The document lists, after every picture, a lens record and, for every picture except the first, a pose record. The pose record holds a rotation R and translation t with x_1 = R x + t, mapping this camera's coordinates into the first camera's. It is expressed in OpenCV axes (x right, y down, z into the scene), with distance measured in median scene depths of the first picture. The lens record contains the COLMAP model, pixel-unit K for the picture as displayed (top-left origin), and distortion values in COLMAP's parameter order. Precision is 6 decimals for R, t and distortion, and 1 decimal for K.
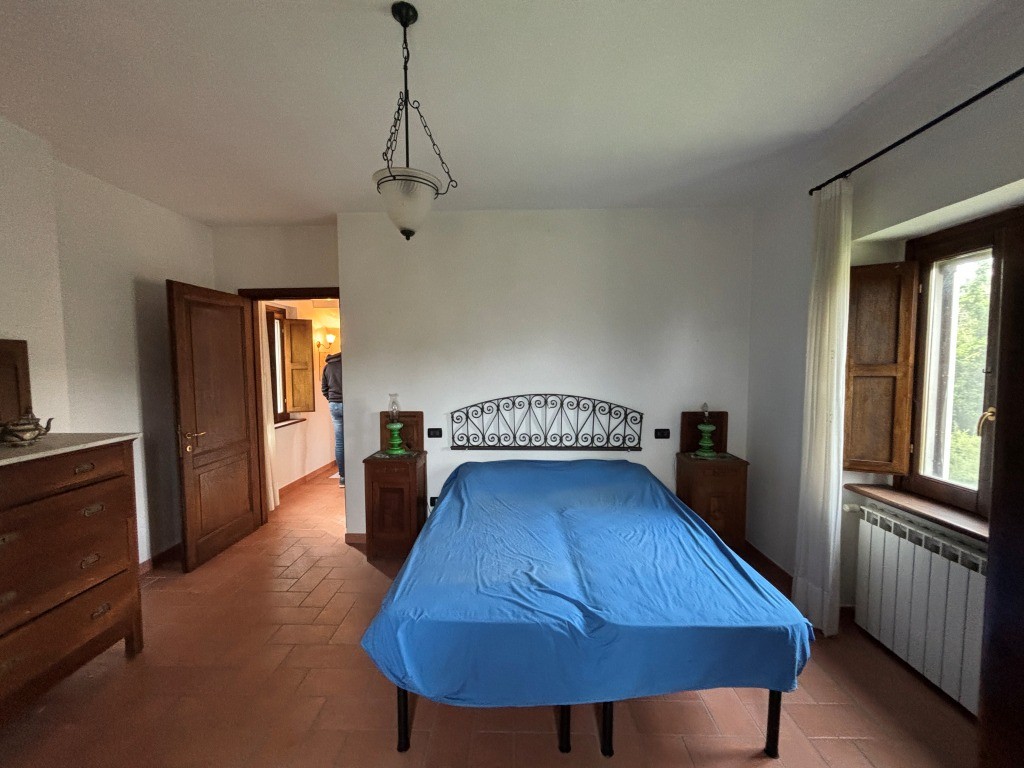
lens RADIAL K [[411.7, 0, 507.7], [0, 411.7, 385.7], [0, 0, 1]] dist [-0.000161, -0.000201]
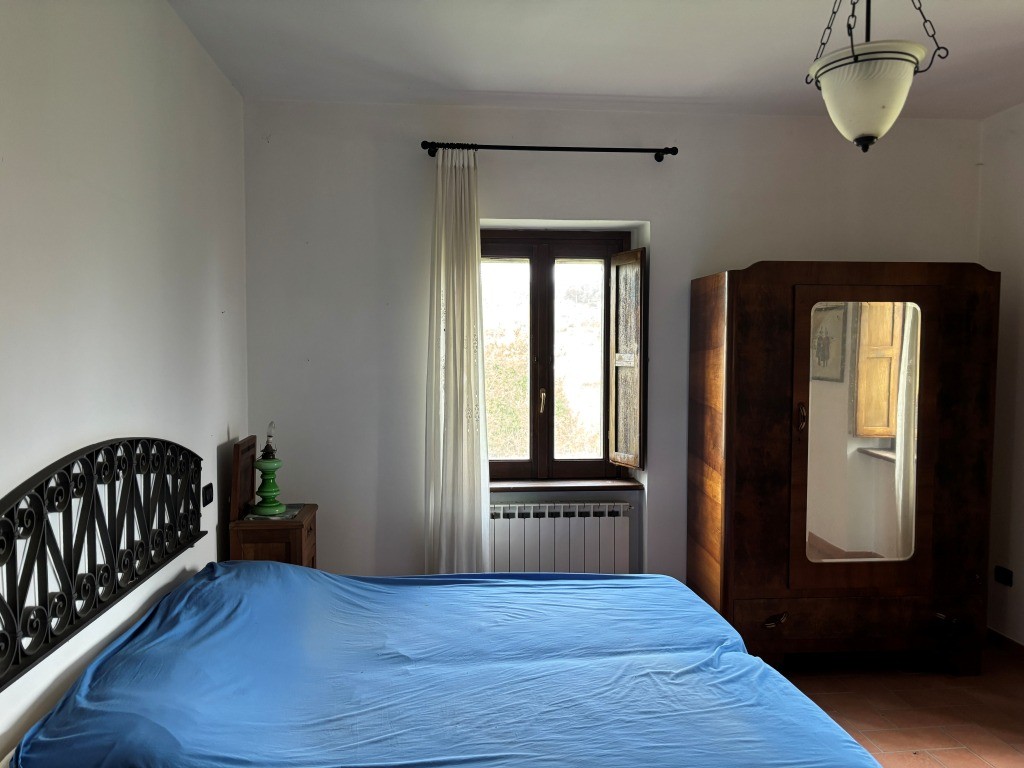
lens RADIAL K [[769.2, 0, 512.0], [0, 769.2, 384.0], [0, 0, 1]] dist [-0.005137, -0.001447]
pose [[-0.135627, -0.041274, 0.989900, -1.077116], [0.052644, 0.997420, 0.048801, -0.077939], [-0.989360, 0.058731, -0.133104, 1.355604]]
